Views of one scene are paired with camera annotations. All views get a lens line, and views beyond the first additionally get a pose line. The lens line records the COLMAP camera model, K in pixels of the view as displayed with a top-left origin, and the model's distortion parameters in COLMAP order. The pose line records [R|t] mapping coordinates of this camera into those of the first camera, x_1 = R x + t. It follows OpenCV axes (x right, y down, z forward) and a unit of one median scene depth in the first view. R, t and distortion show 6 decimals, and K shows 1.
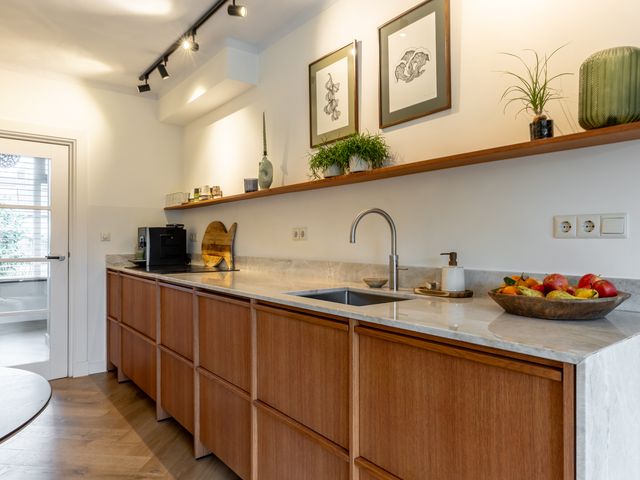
lens RADIAL K [[423.7, 0, 321.4], [0, 423.7, 239.3], [0, 0, 1]] dist [-0.014942, 0.002351]
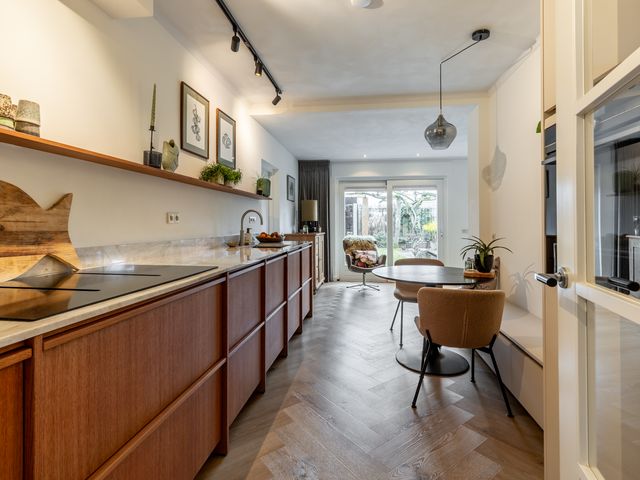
lens RADIAL K [[327.1, 0, 327.4], [0, 327.1, 221.5], [0, 0, 1]] dist [0.009016, -0.001402]
pose [[-0.691241, 0.011885, 0.722527, -1.009740], [0.002487, 0.999898, -0.014067, 0.011372], [-0.722620, -0.007927, -0.691200, 1.354820]]
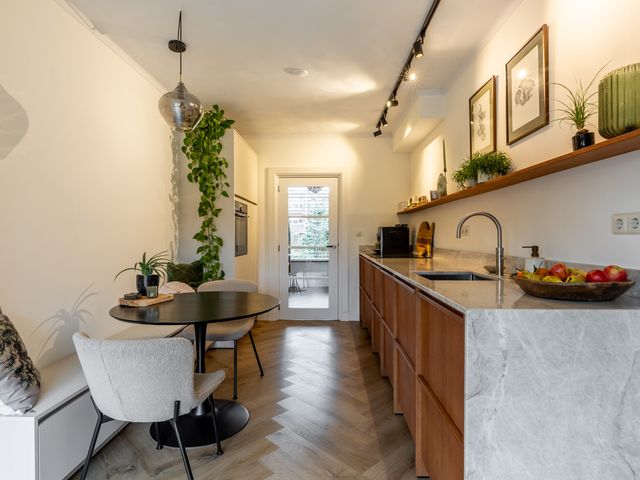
lens RADIAL K [[355.6, 0, 313.9], [0, 355.6, 235.0], [0, 0, 1]] dist [-0.003313, 0.000421]
pose [[0.750934, -0.002189, -0.660373, 0.329152], [0.003265, 0.999995, 0.000397, -0.001940], [0.660369, -0.002455, 0.750937, -0.123530]]
